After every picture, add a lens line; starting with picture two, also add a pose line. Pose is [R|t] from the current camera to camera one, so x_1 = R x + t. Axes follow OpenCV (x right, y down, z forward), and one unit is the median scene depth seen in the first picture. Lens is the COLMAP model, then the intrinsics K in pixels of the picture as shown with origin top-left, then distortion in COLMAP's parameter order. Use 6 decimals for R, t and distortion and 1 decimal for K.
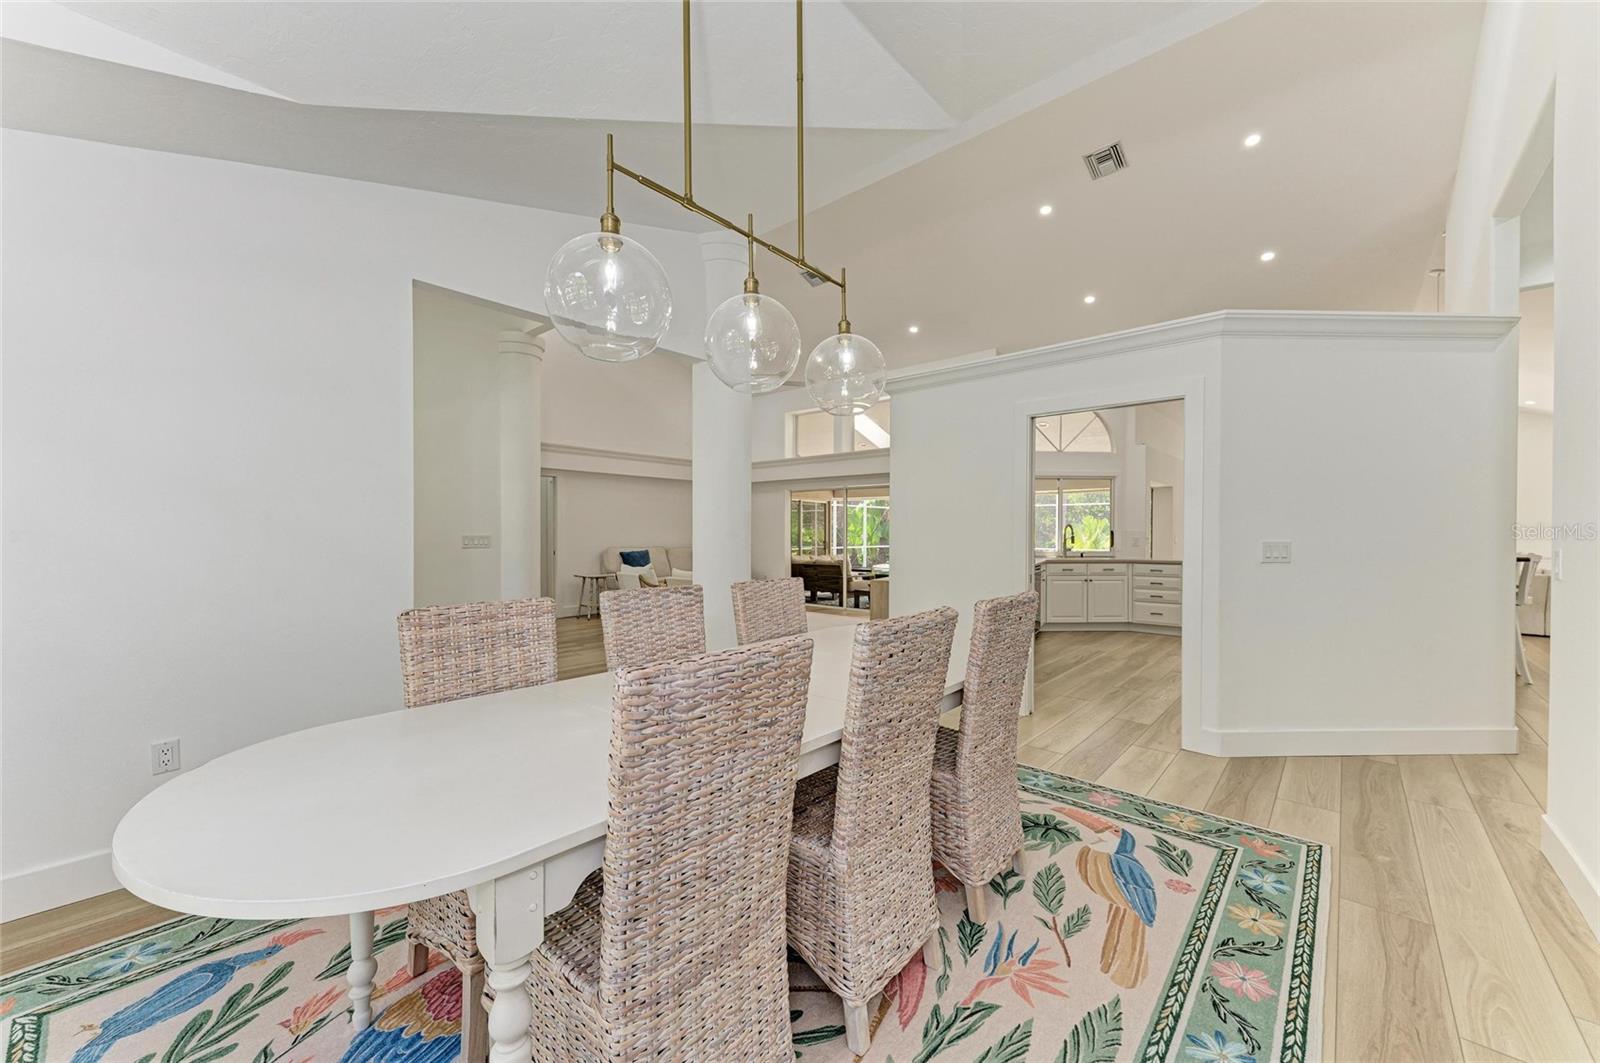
lens RADIAL K [[620.3, 0, 799.6], [0, 620.3, 538.1], [0, 0, 1]] dist [0.014647, -0.003948]
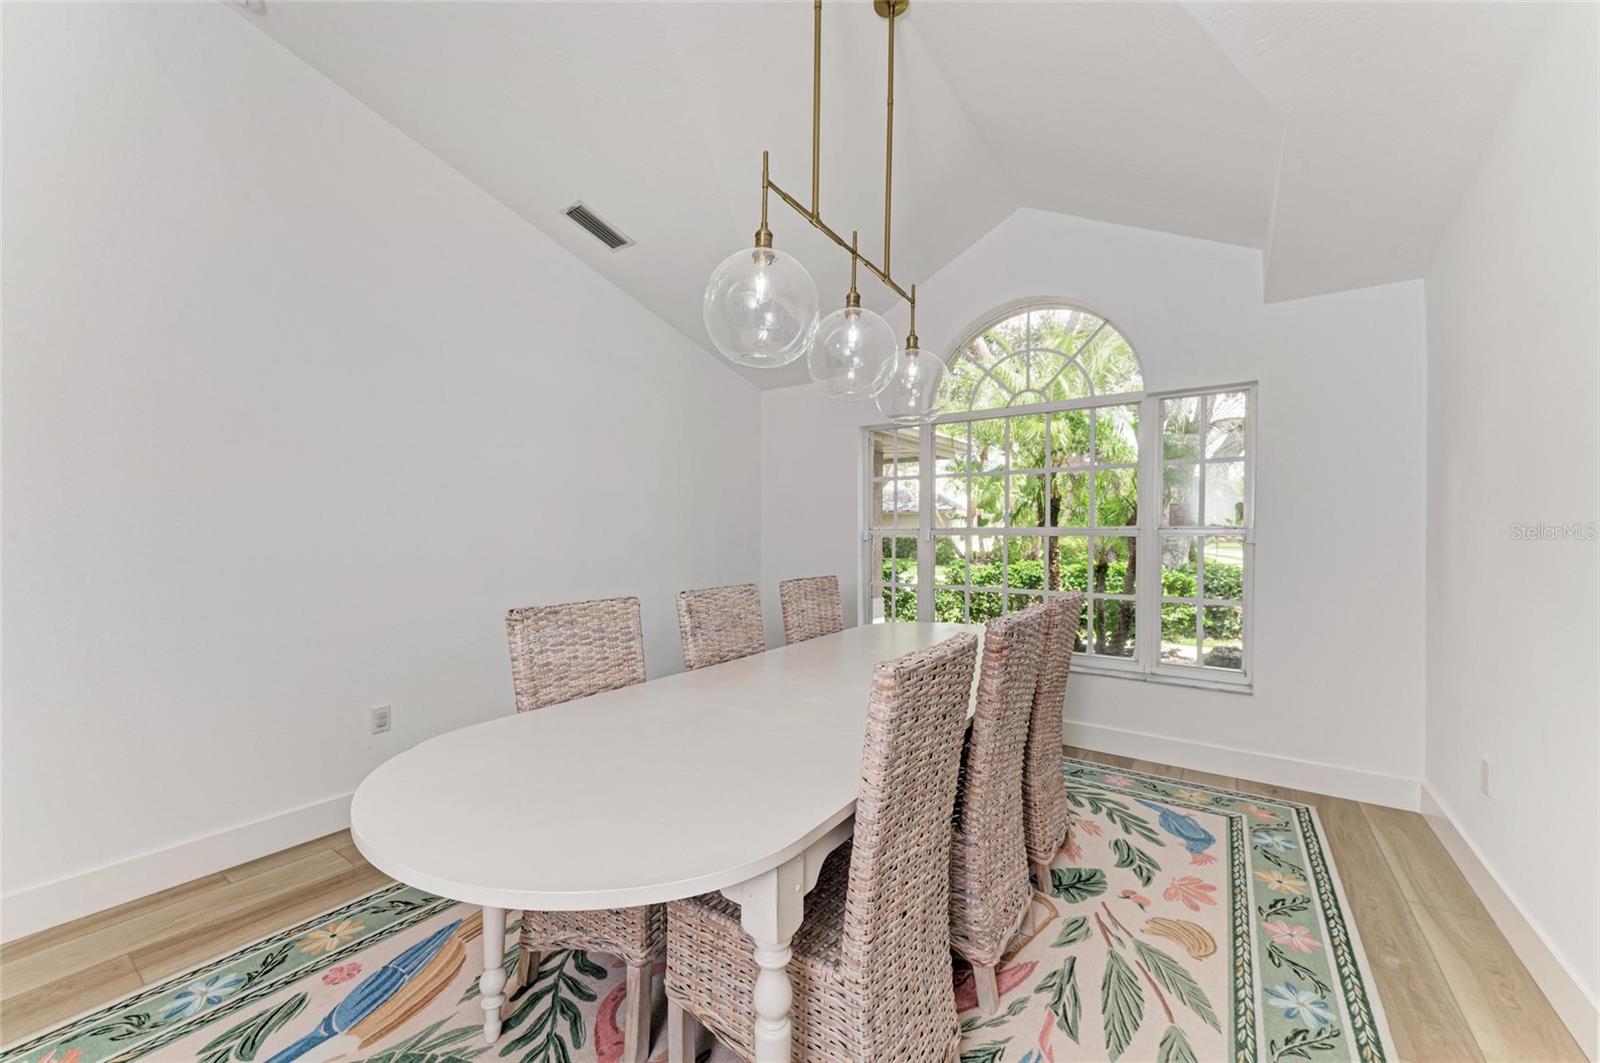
lens RADIAL K [[620.3, 0, 791.0], [0, 620.3, 533.6], [0, 0, 1]] dist [0.014647, -0.003948]
pose [[0.993160, -0.000751, 0.116762, -0.310334], [0.002070, 0.999935, -0.011172, 0.002021], [-0.116746, 0.011337, 0.993097, -0.029007]]
